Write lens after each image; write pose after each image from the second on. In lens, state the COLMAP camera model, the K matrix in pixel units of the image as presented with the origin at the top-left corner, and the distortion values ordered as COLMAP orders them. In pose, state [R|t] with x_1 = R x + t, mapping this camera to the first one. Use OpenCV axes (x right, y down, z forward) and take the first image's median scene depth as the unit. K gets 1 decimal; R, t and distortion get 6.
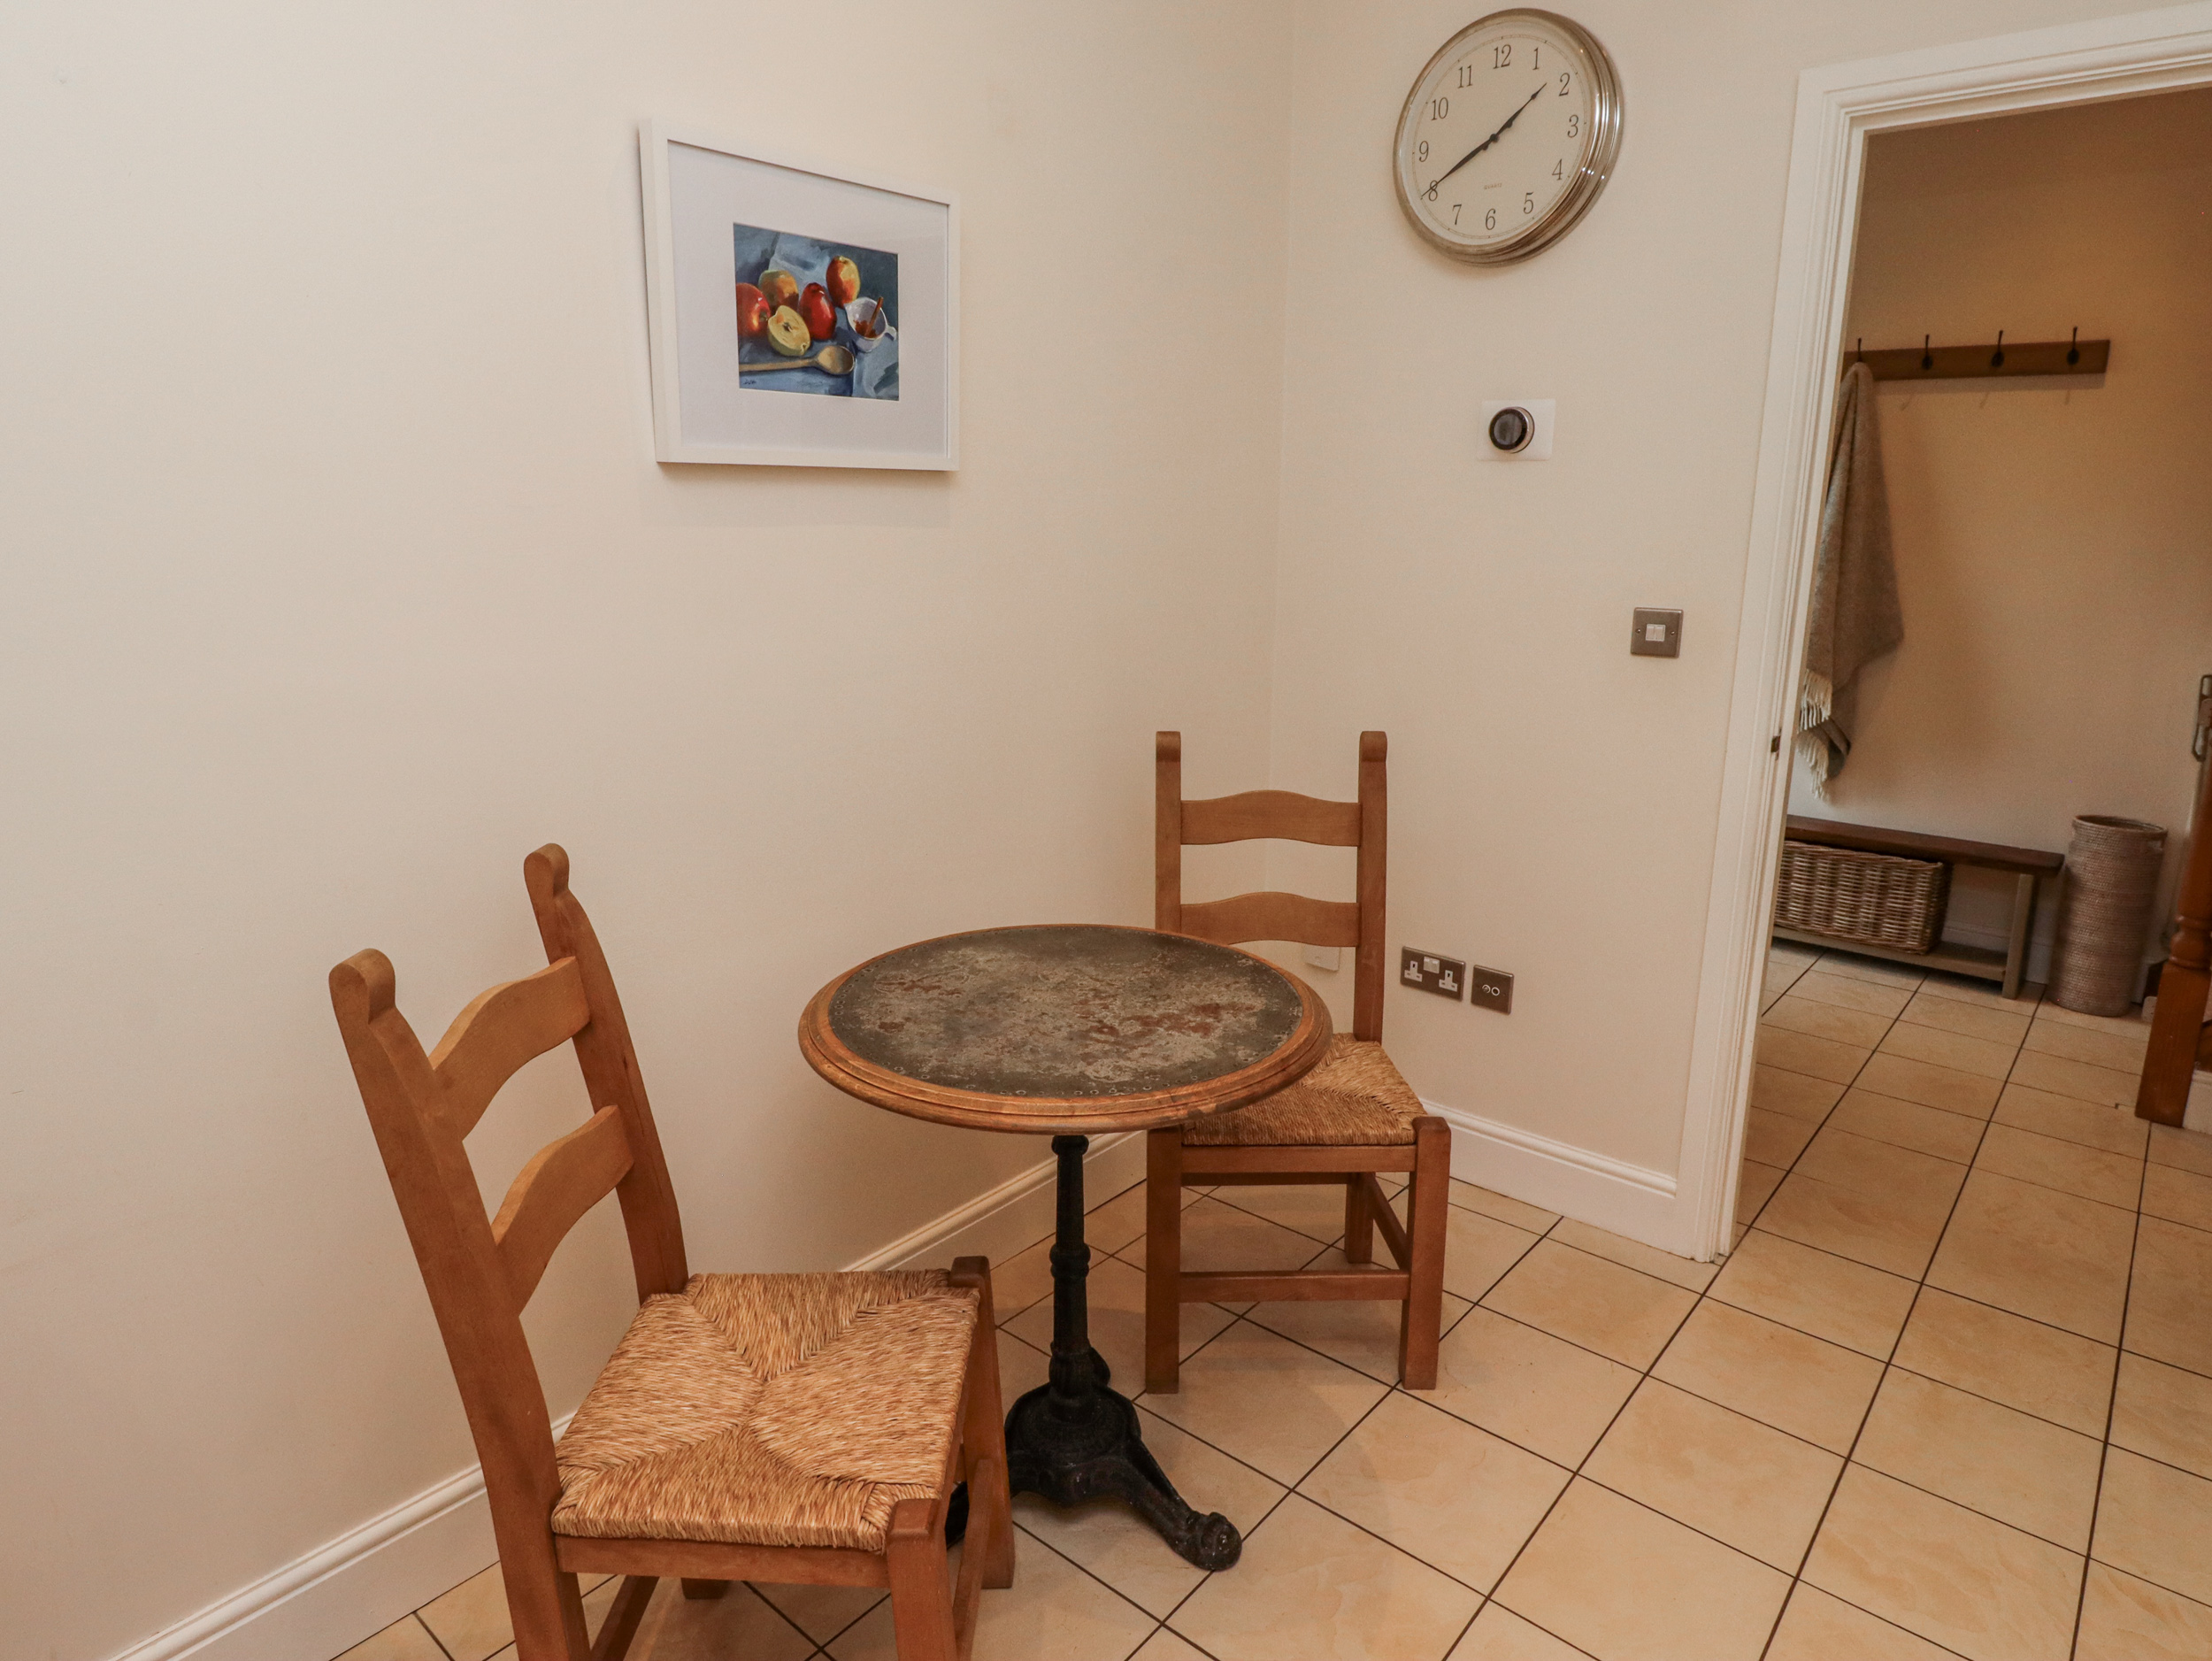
lens RADIAL K [[1330.2, 0, 1114.4], [0, 1330.2, 806.1], [0, 0, 1]] dist [0.005414, -0.010429]
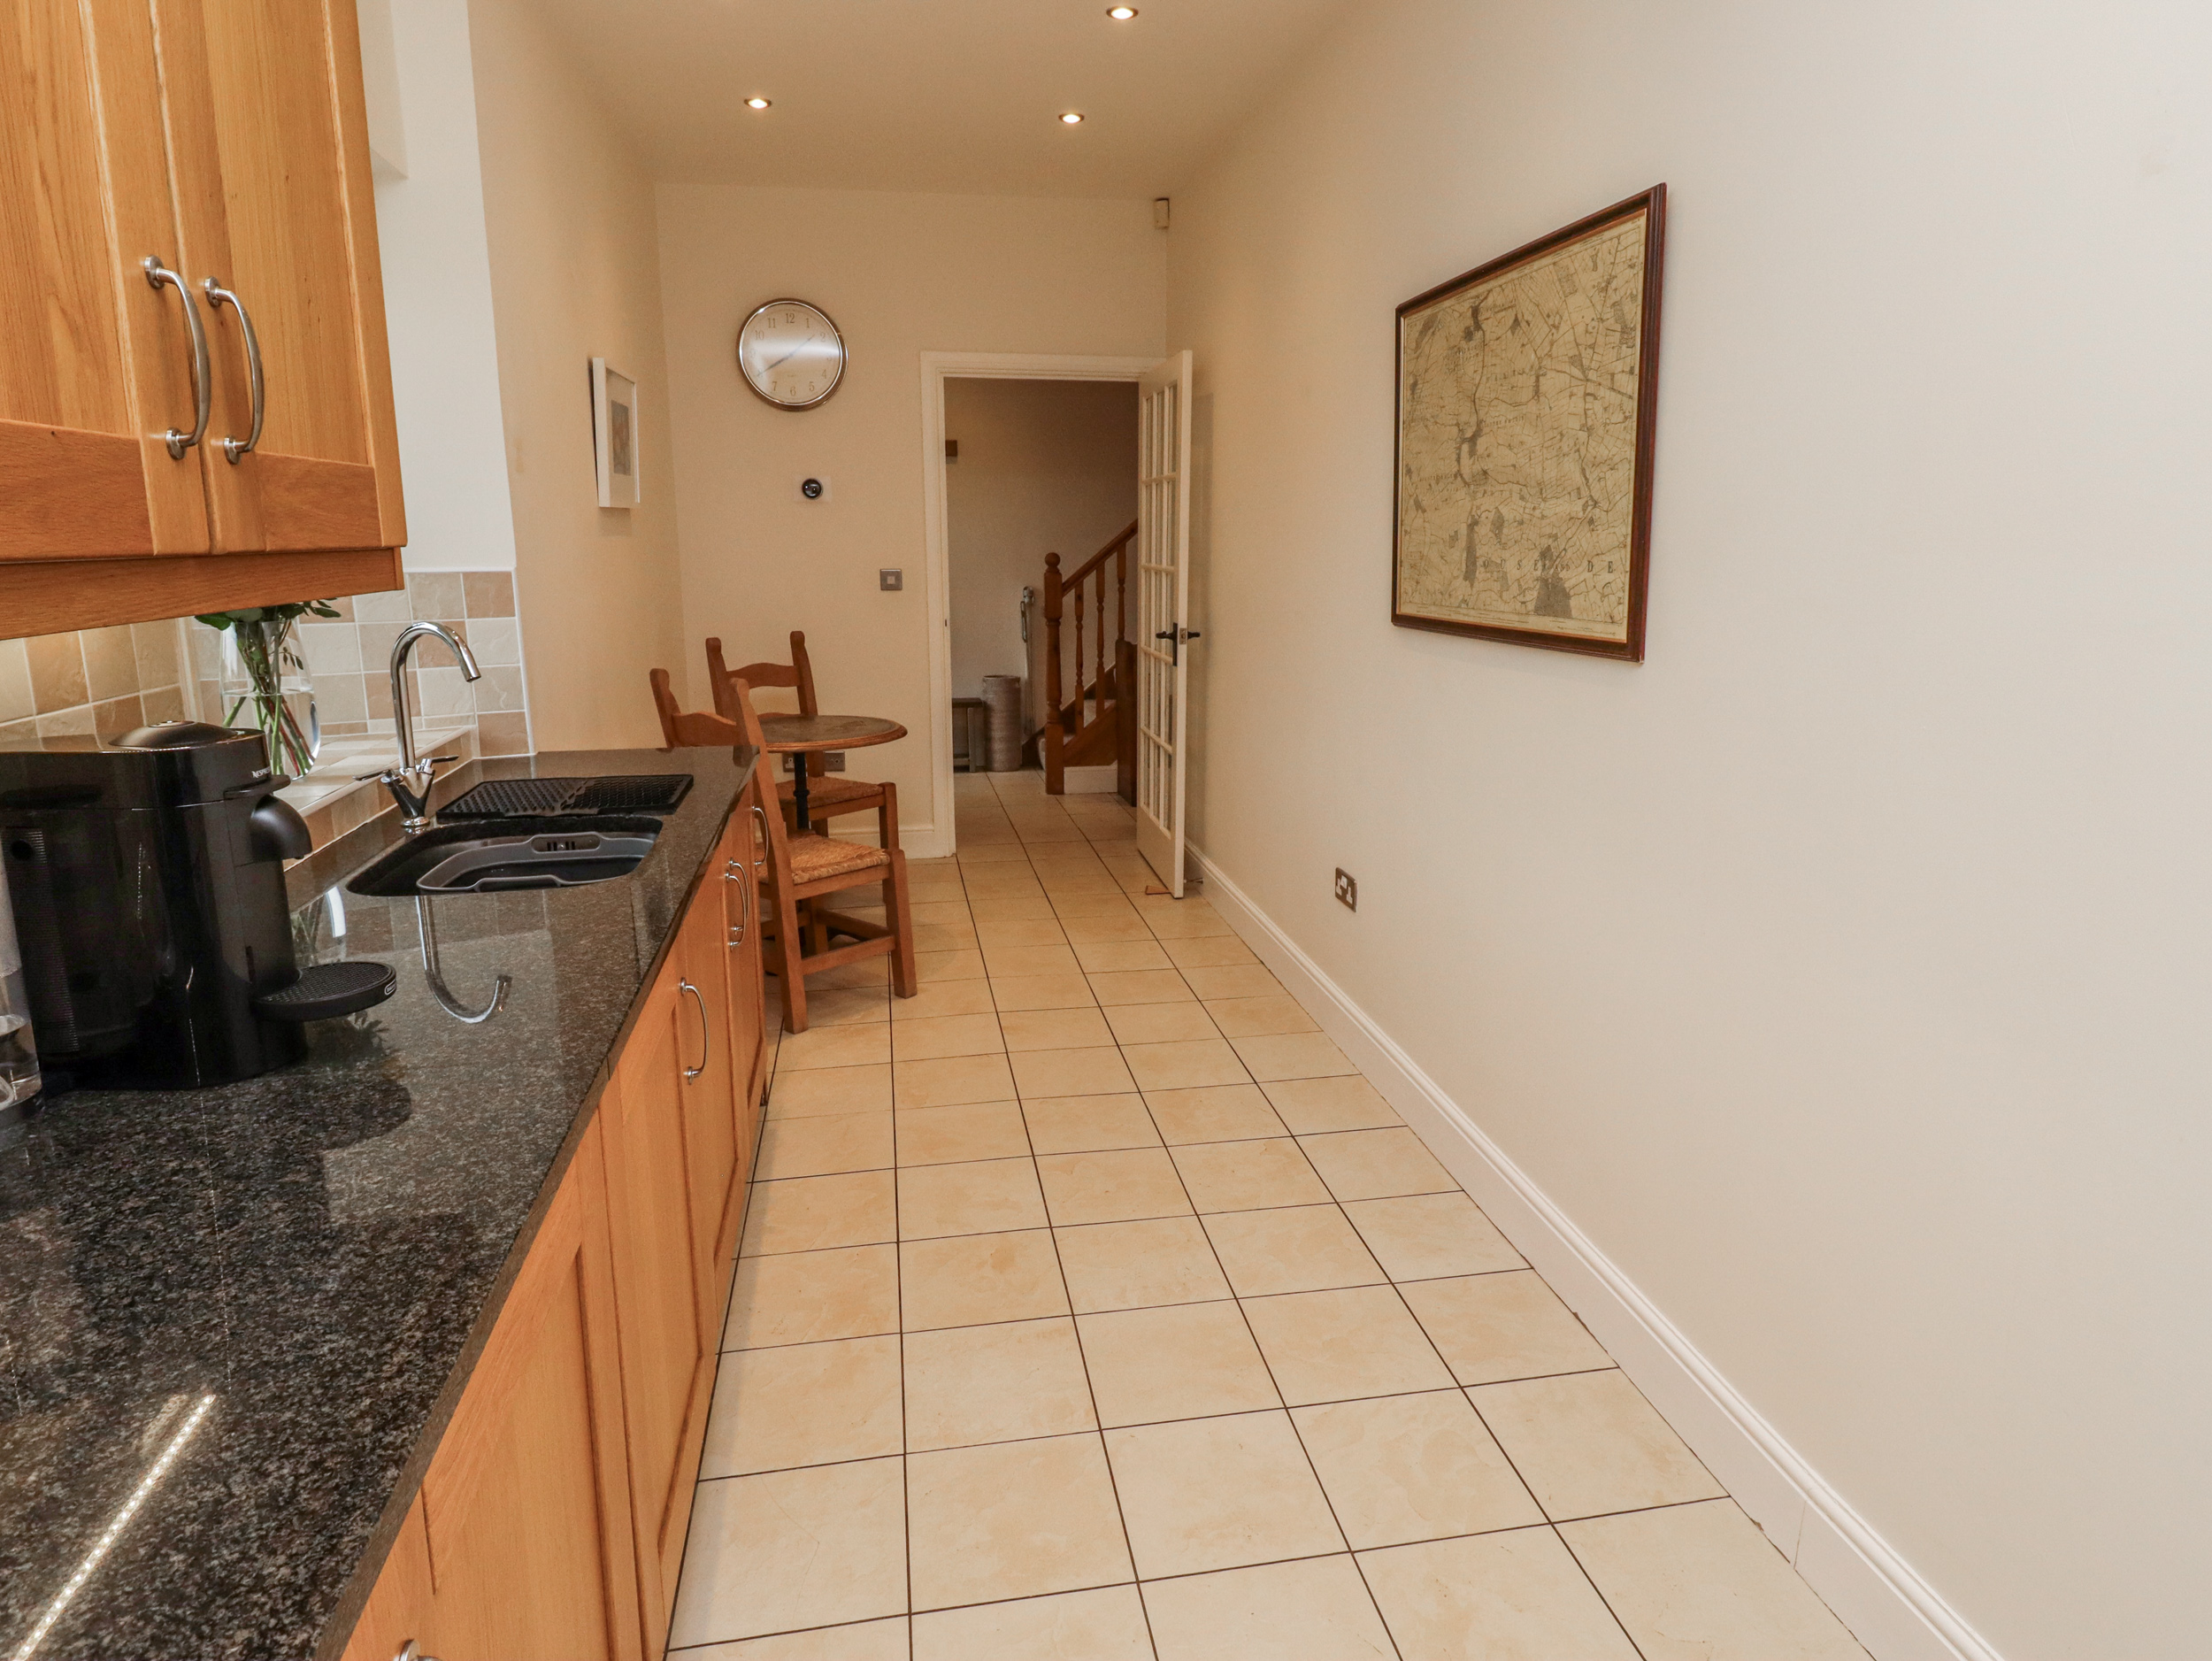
lens RADIAL K [[1330.2, 0, 1157.6], [0, 1330.2, 794.8], [0, 0, 1]] dist [0.005414, -0.010429]
pose [[0.623052, -0.160215, 0.765596, -1.104263], [0.173198, 0.982759, 0.064710, 0.161873], [-0.762764, 0.092282, 0.640059, -0.763922]]
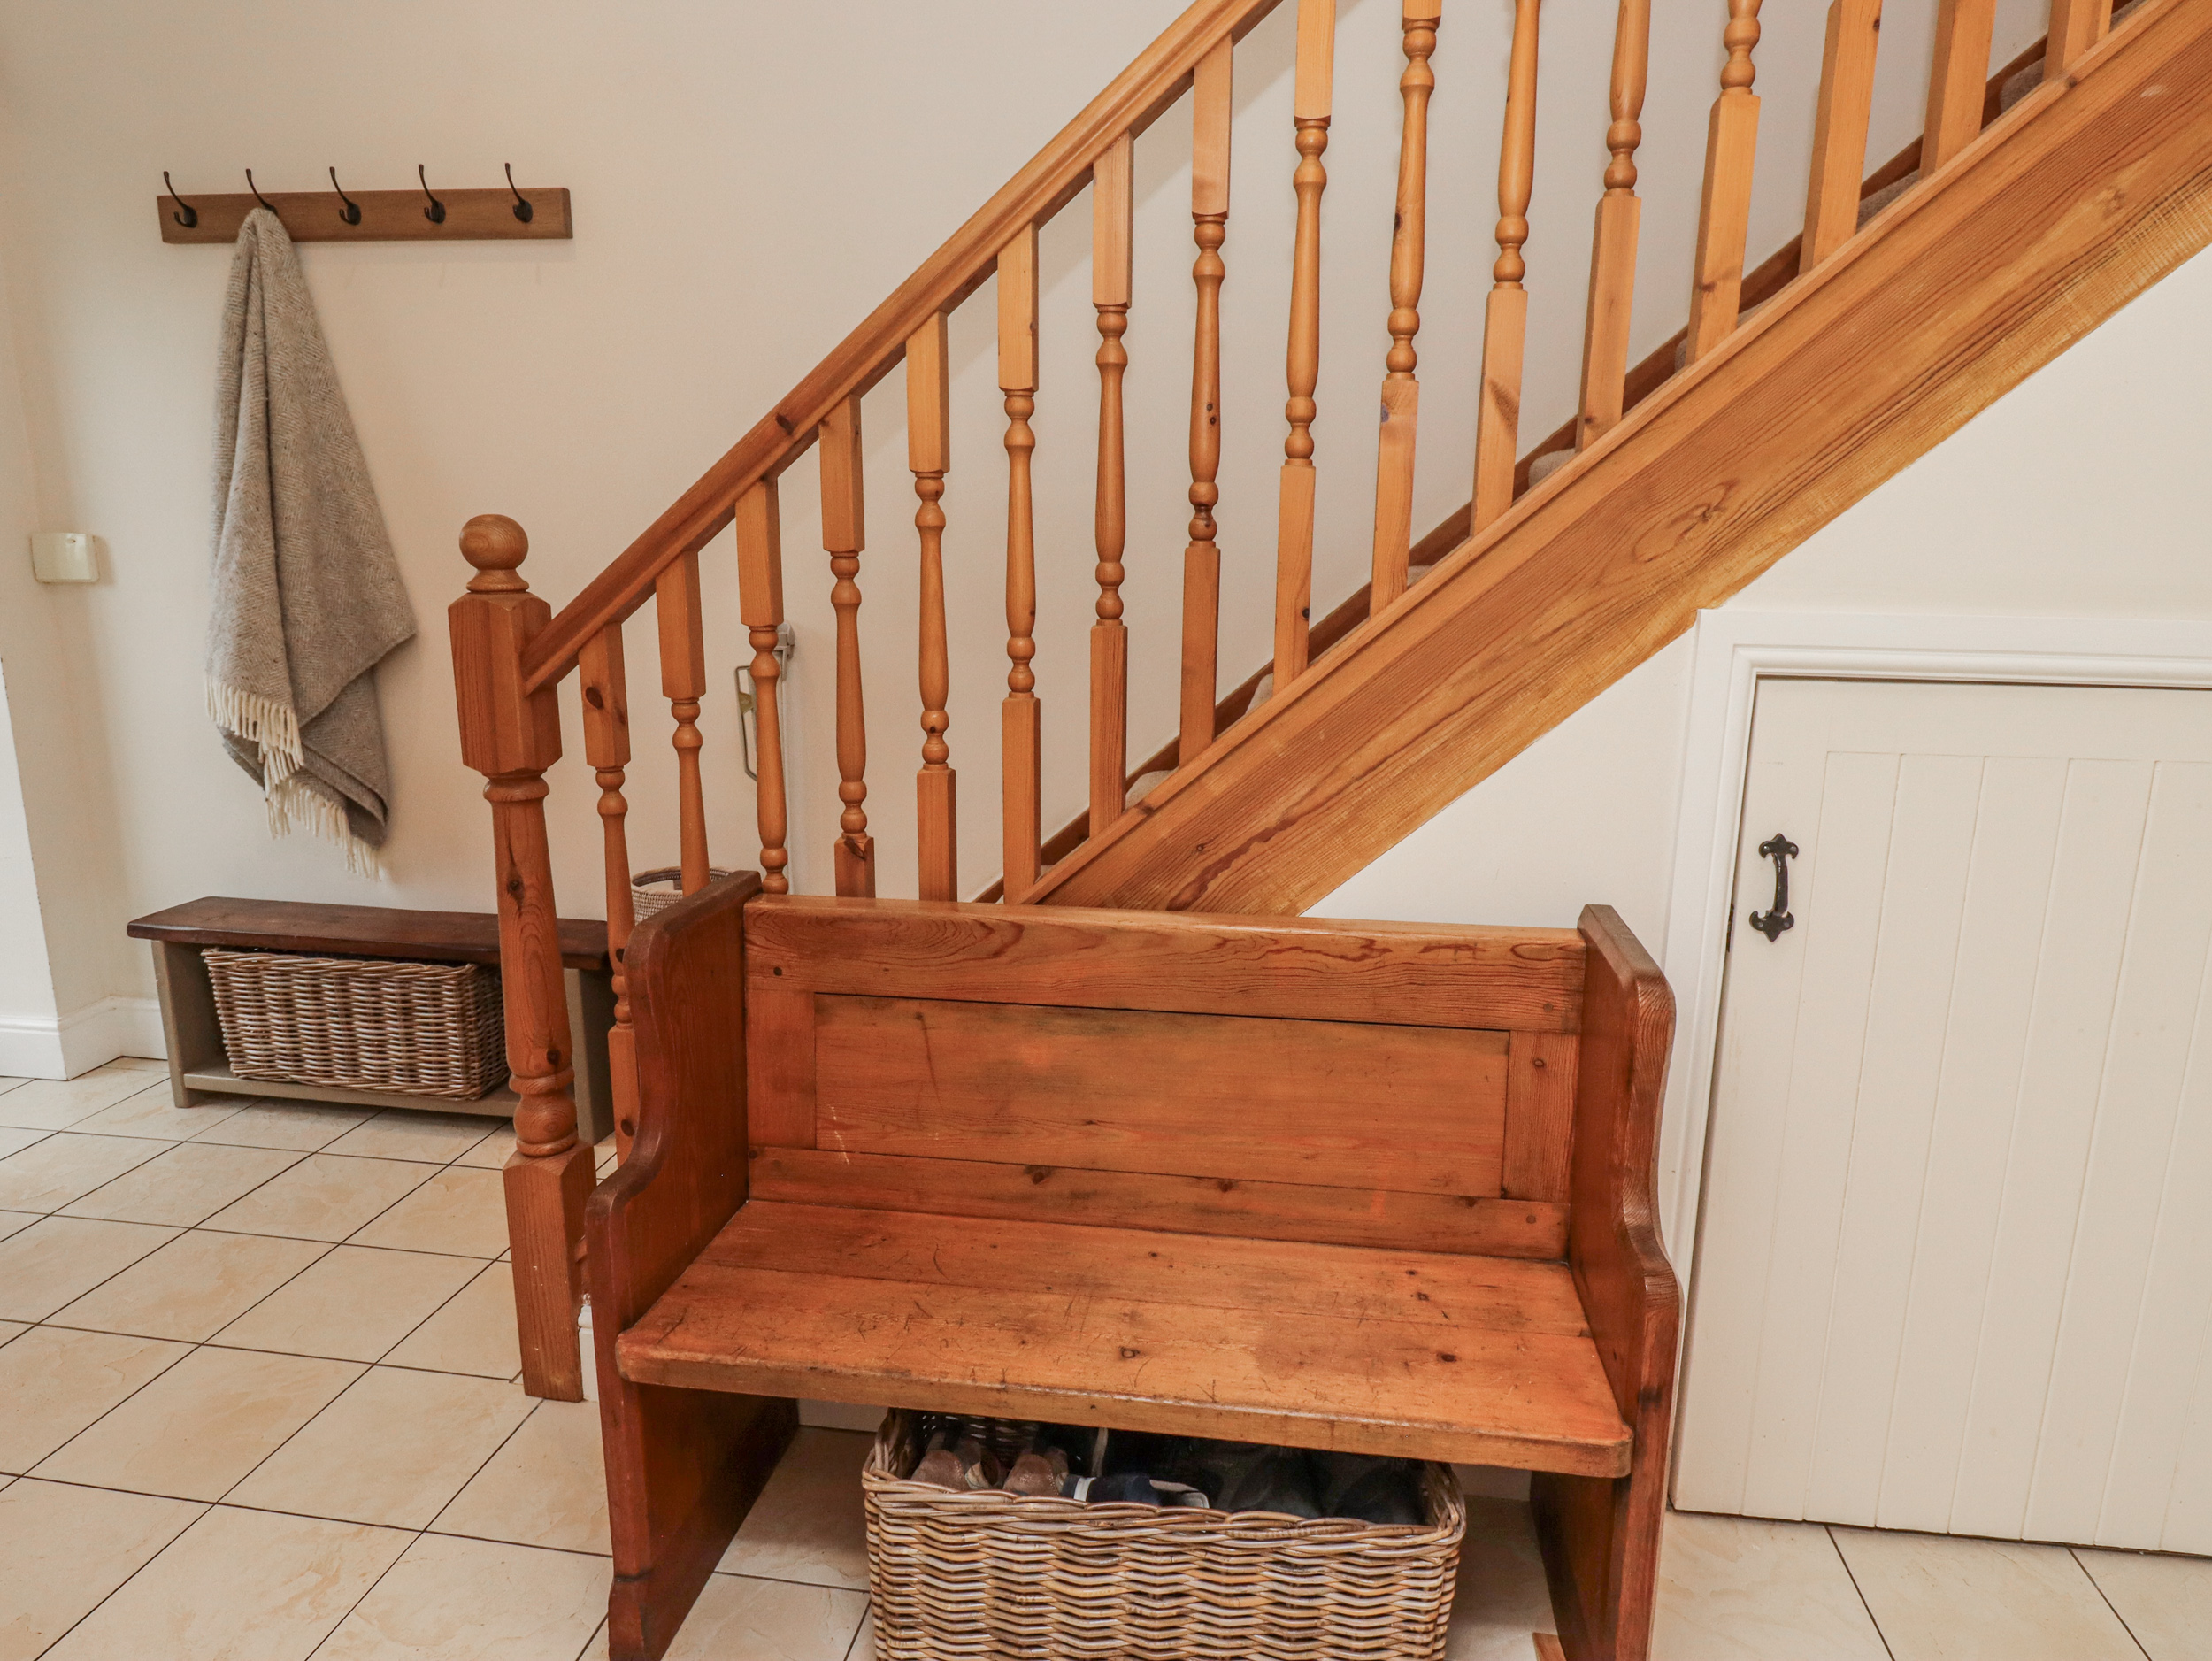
lens RADIAL K [[1330.2, 0, 1151.5], [0, 1330.2, 785.7], [0, 0, 1]] dist [0.005414, -0.010429]
pose [[0.850962, -0.114353, 0.512628, 0.979342], [0.116512, 0.992793, 0.028054, -0.043515], [-0.512141, 0.035854, 0.858153, 0.413622]]
